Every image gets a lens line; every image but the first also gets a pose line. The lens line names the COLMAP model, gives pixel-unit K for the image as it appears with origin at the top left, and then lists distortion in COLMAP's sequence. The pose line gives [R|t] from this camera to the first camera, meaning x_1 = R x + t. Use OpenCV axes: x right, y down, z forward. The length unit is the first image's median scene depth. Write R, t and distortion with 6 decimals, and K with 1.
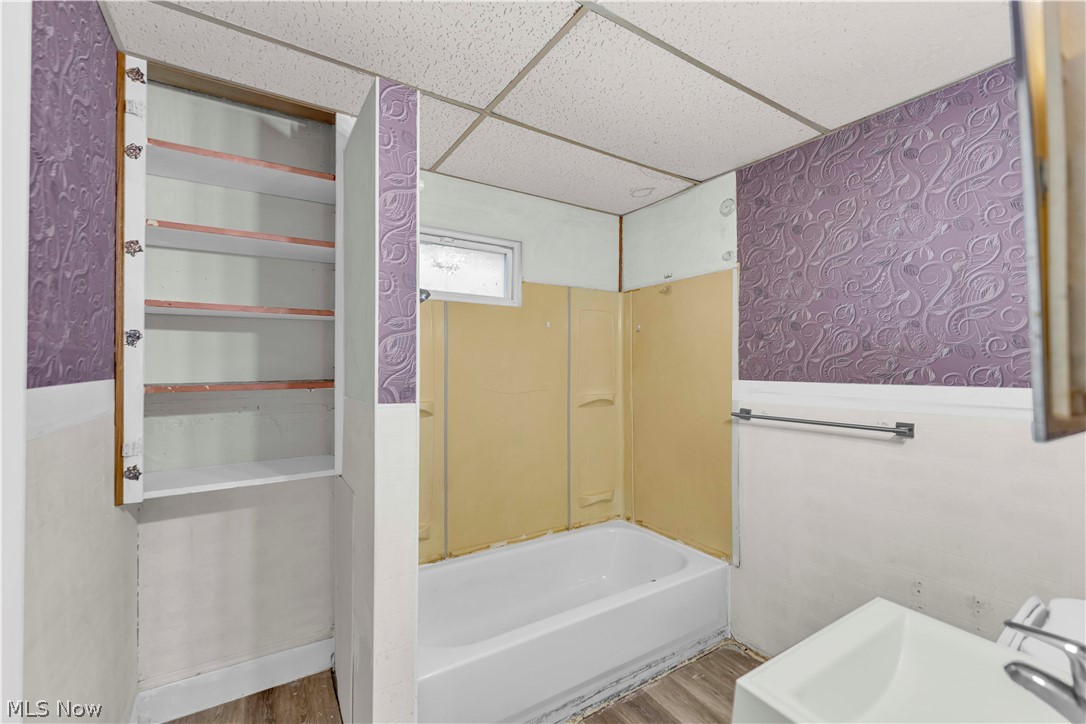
lens RADIAL K [[440.9, 0, 542.1], [0, 440.9, 359.5], [0, 0, 1]] dist [-0.002763, -0.000122]
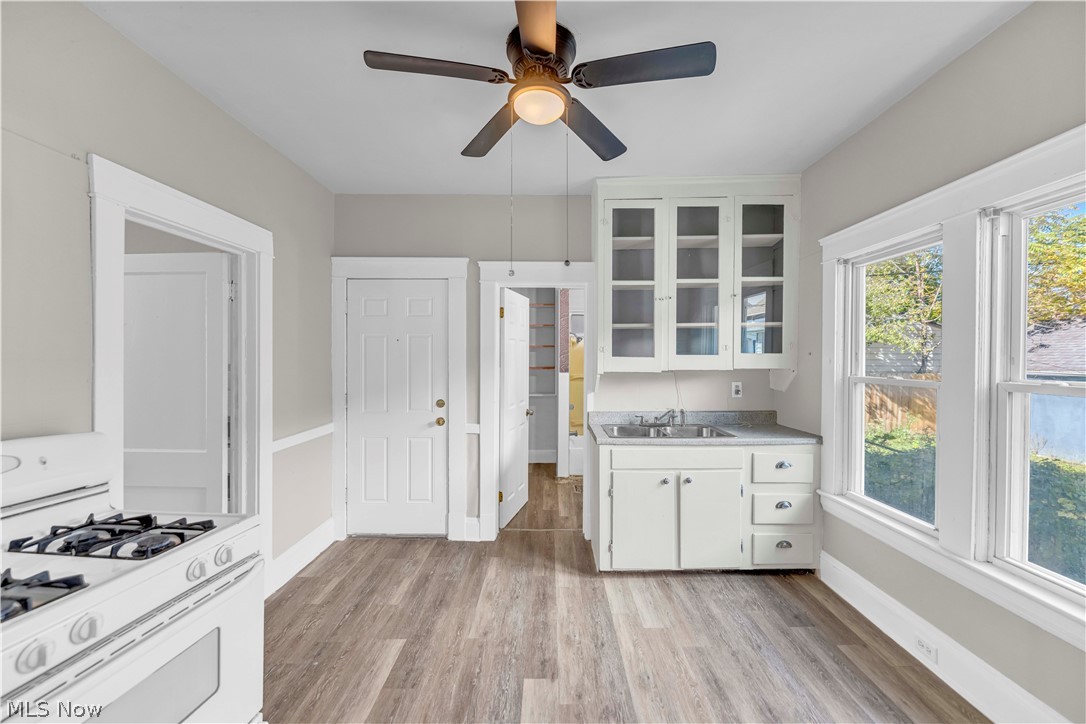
lens RADIAL K [[440.9, 0, 539.4], [0, 440.9, 358.9], [0, 0, 1]] dist [-0.002763, -0.000122]
pose [[0.829880, 0.008882, -0.557871, 1.515704], [0.001081, 0.999846, 0.017527, -0.084703], [0.557940, -0.015148, 0.829743, -2.152544]]
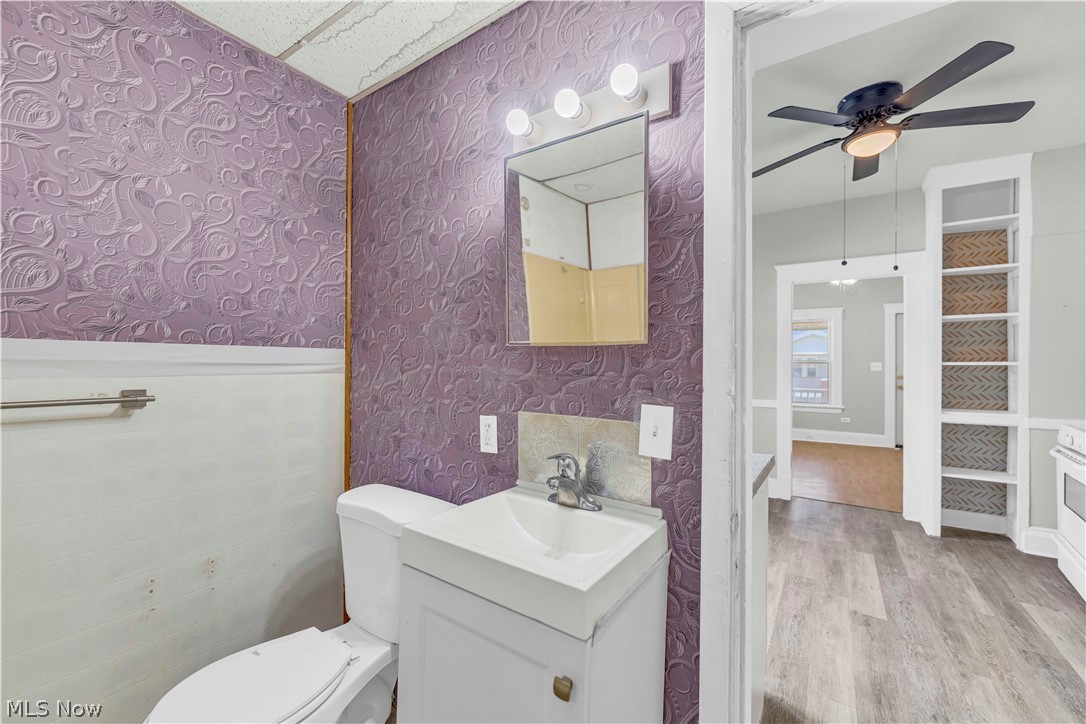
lens RADIAL K [[440.9, 0, 541.4], [0, 440.9, 366.4], [0, 0, 1]] dist [-0.002763, -0.000122]
pose [[-0.402934, 0.000281, 0.915229, -0.192358], [-0.016227, 0.999841, -0.007451, 0.098460], [-0.915085, -0.017854, -0.402865, 0.669237]]
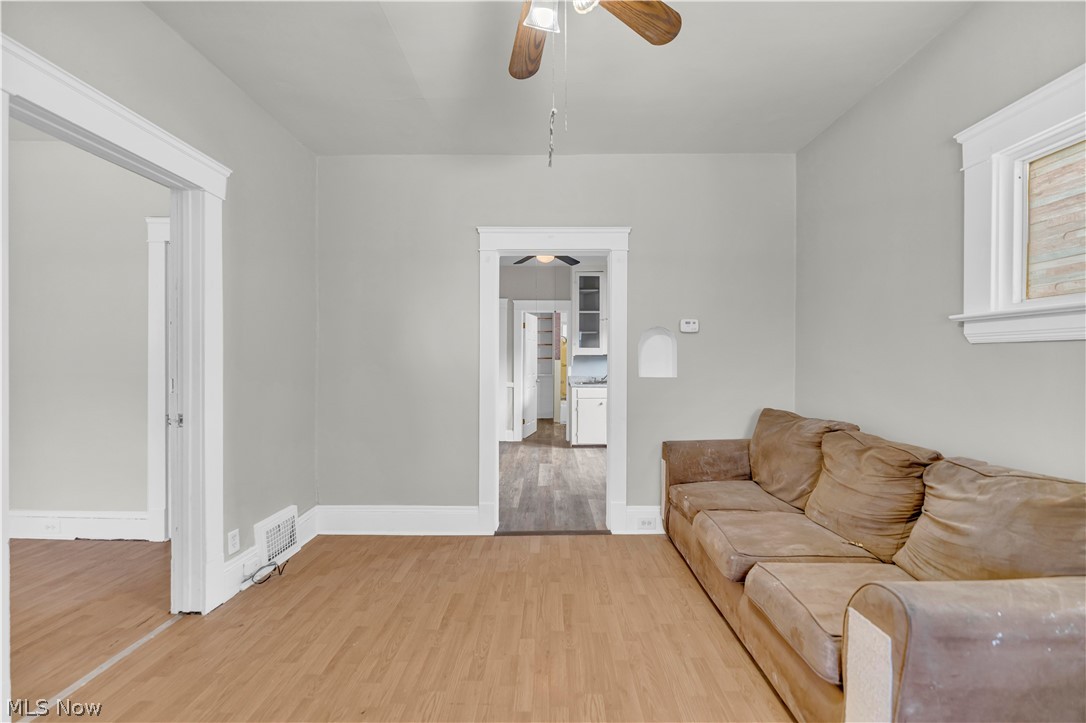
lens RADIAL K [[440.9, 0, 546.1], [0, 440.9, 362.6], [0, 0, 1]] dist [-0.002763, -0.000122]
pose [[0.838484, 0.007729, -0.544872, 2.779740], [0.000116, 0.999897, 0.014361, 0.032050], [0.544927, -0.012104, 0.838396, -4.124760]]
